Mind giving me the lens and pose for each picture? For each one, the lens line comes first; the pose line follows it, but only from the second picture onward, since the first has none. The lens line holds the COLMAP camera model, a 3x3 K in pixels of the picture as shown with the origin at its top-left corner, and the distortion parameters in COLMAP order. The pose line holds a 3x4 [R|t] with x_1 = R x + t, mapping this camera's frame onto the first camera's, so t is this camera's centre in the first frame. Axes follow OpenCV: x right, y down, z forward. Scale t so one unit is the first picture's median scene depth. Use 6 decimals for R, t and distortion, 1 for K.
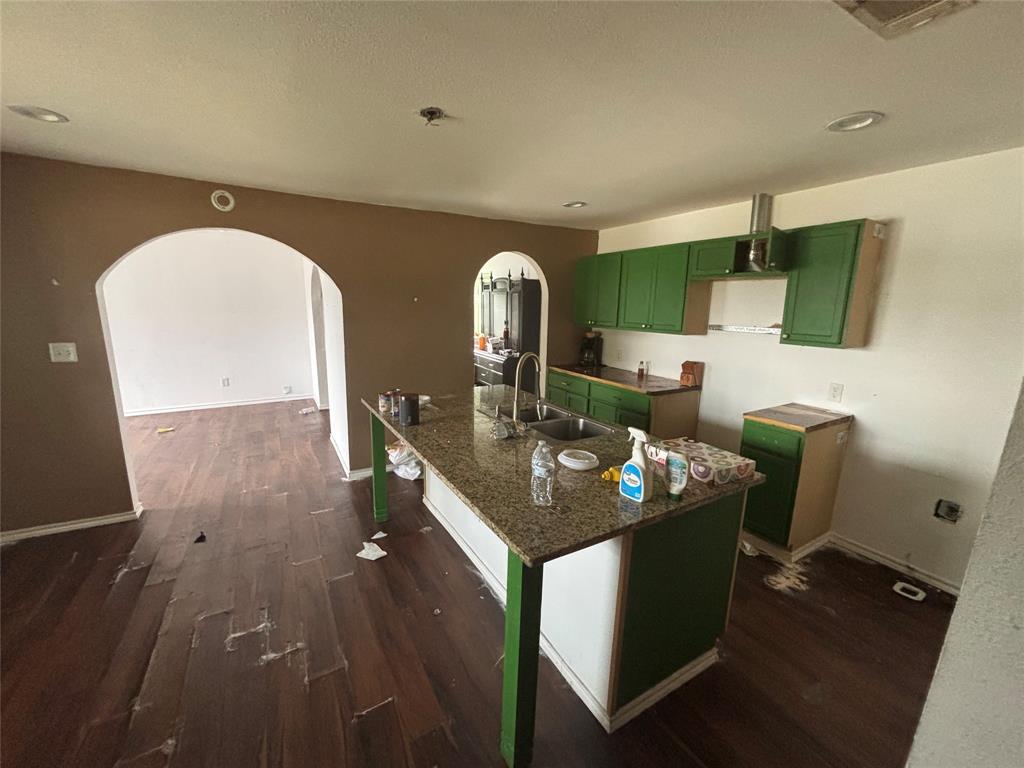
lens RADIAL K [[412.3, 0, 512.0], [0, 412.3, 384.0], [0, 0, 1]] dist [0.000640, 0.000059]
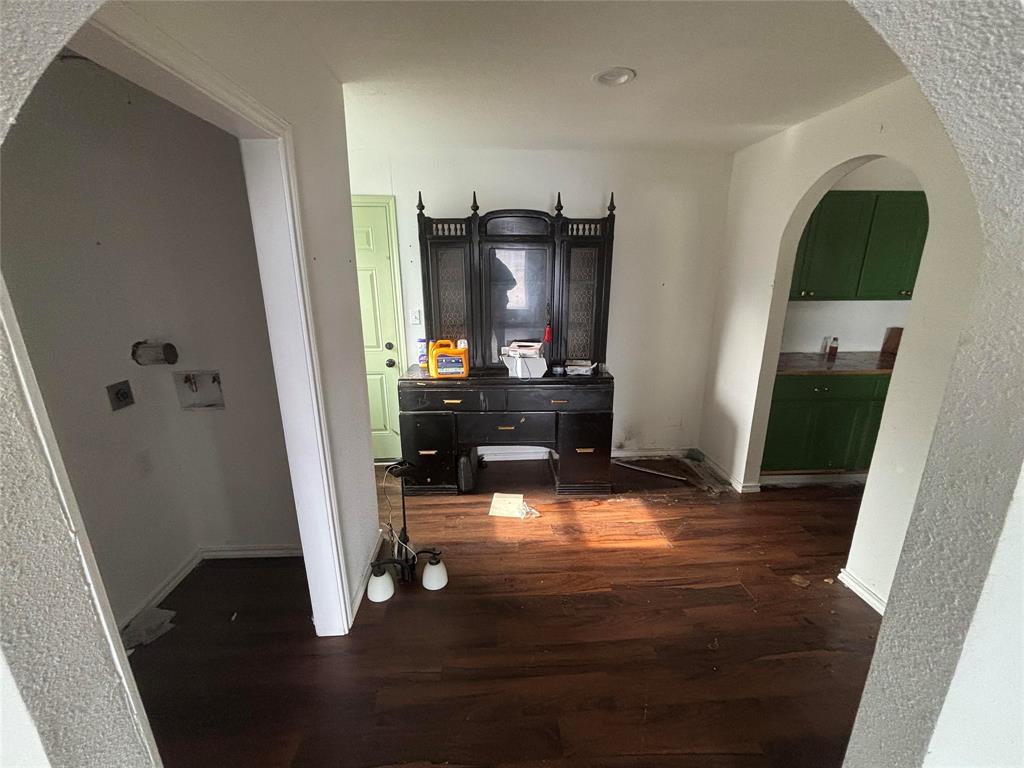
lens RADIAL K [[412.3, 0, 512.0], [0, 412.3, 384.0], [0, 0, 1]] dist [0.000640, 0.000059]
pose [[0.443371, -0.240418, 0.863494, -0.927258], [0.181517, 0.967479, 0.176168, -0.300672], [-0.877766, 0.078631, 0.472592, 1.579703]]
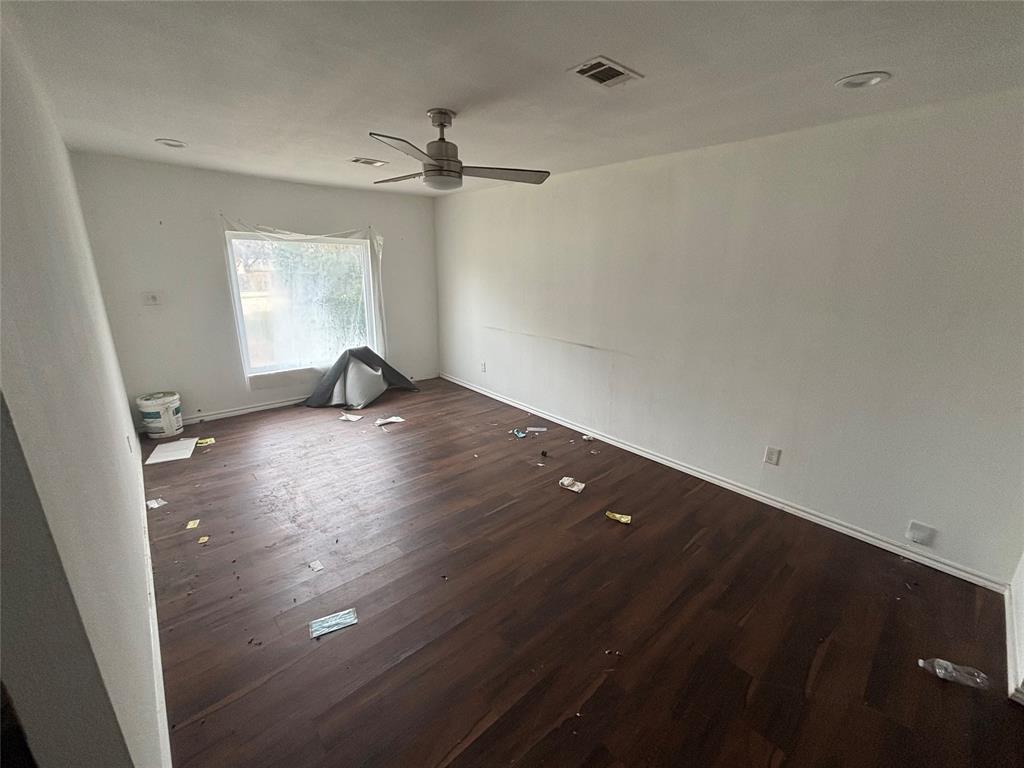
lens RADIAL K [[412.3, 0, 512.0], [0, 412.3, 384.0], [0, 0, 1]] dist [0.000640, 0.000059]
pose [[0.193249, 0.250142, -0.948727, -0.257649], [-0.195398, 0.957397, 0.212627, -0.100919], [0.961496, 0.144290, 0.233894, 0.468589]]
